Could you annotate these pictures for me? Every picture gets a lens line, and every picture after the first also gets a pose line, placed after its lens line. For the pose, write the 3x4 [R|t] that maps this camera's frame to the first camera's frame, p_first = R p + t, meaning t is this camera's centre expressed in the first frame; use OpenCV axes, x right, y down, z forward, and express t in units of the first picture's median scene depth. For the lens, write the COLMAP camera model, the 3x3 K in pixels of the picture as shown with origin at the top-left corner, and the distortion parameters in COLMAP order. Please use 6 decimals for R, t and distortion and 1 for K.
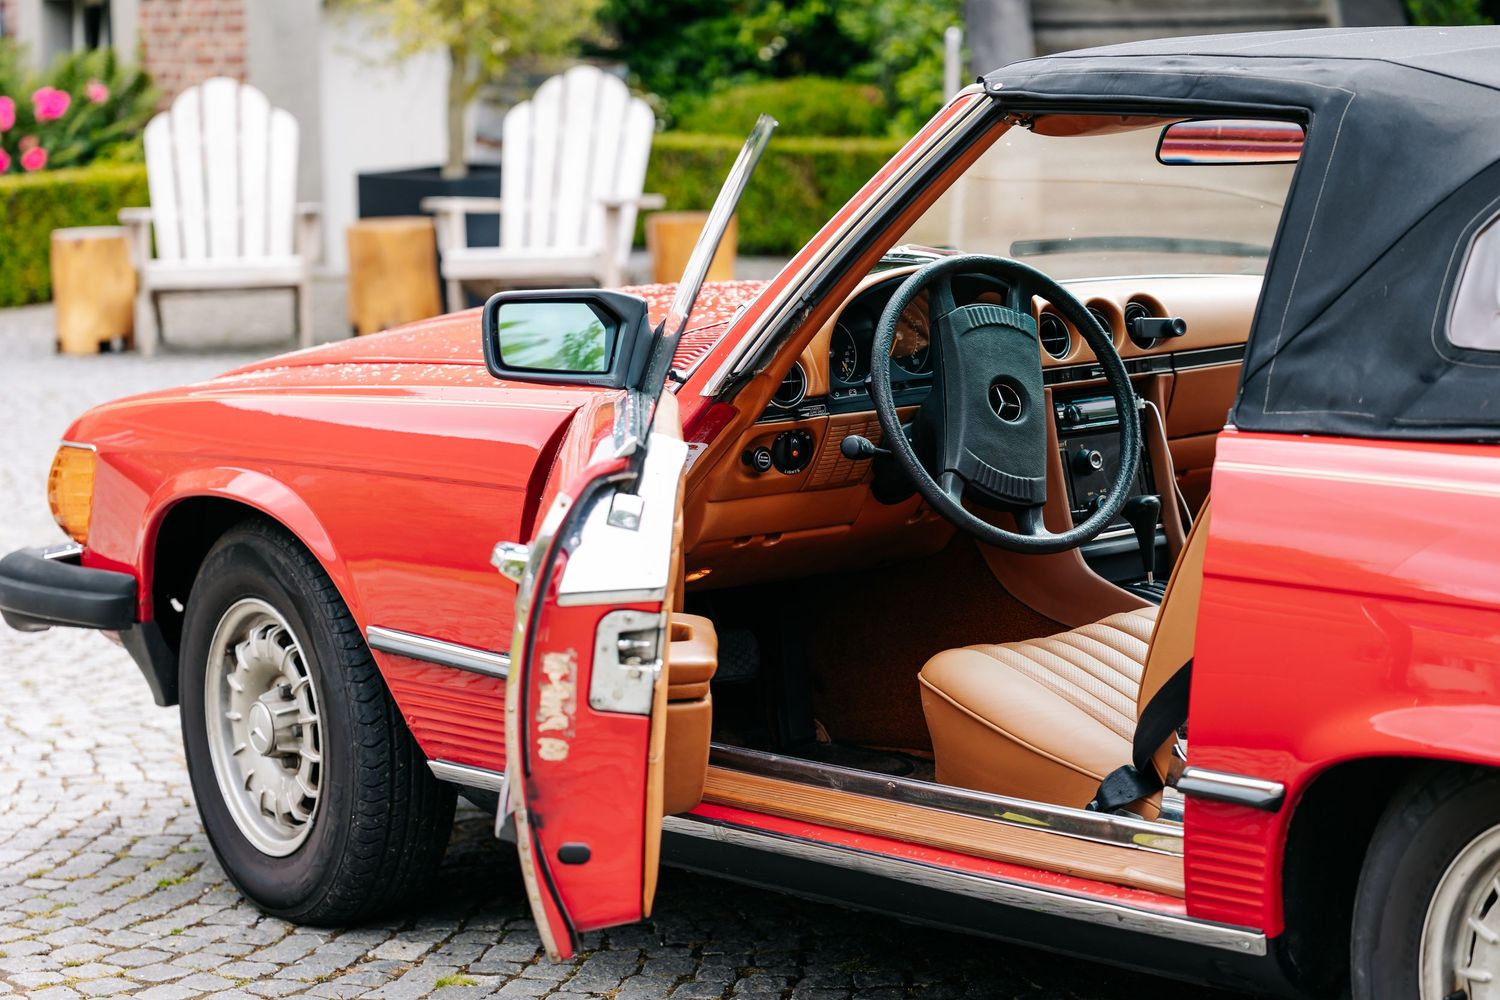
lens RADIAL K [[4374.6, 0, 748.9], [0, 4374.6, 501.3], [0, 0, 1]] dist [-0.214477, 0.000000]
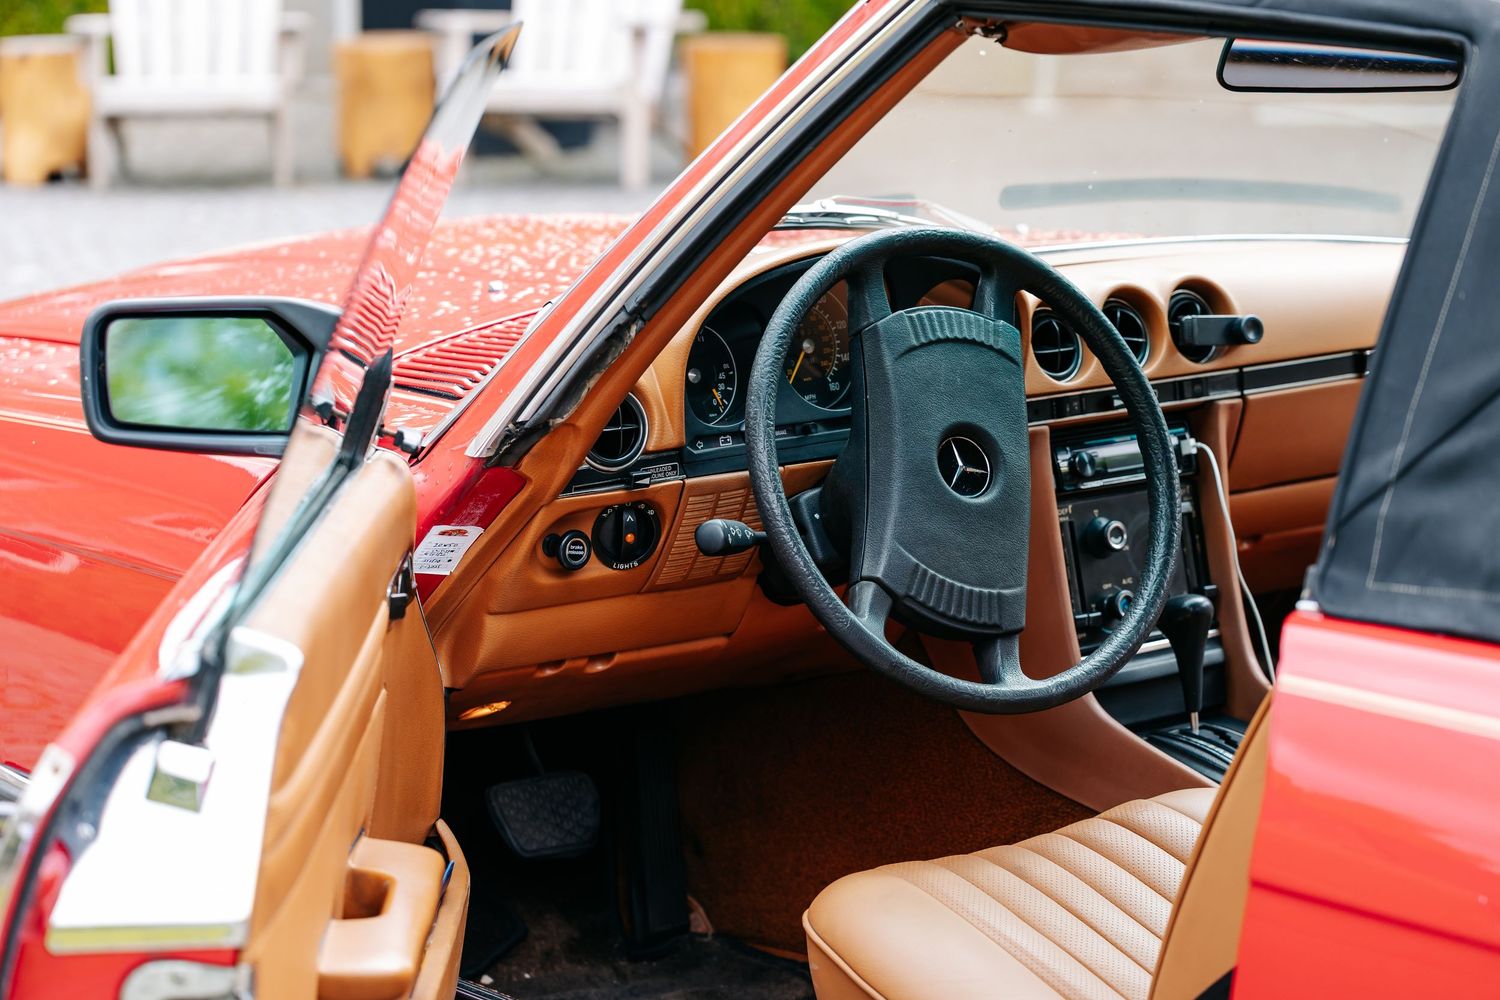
lens RADIAL K [[4374.6, 0, 754.0], [0, 4374.6, 501.5], [0, 0, 1]] dist [-0.214477, 0.000000]
pose [[0.999339, 0.024096, -0.027223, 0.045498], [-0.022702, 0.998471, 0.050397, -0.048405], [0.028396, -0.049745, 0.998358, 0.370214]]
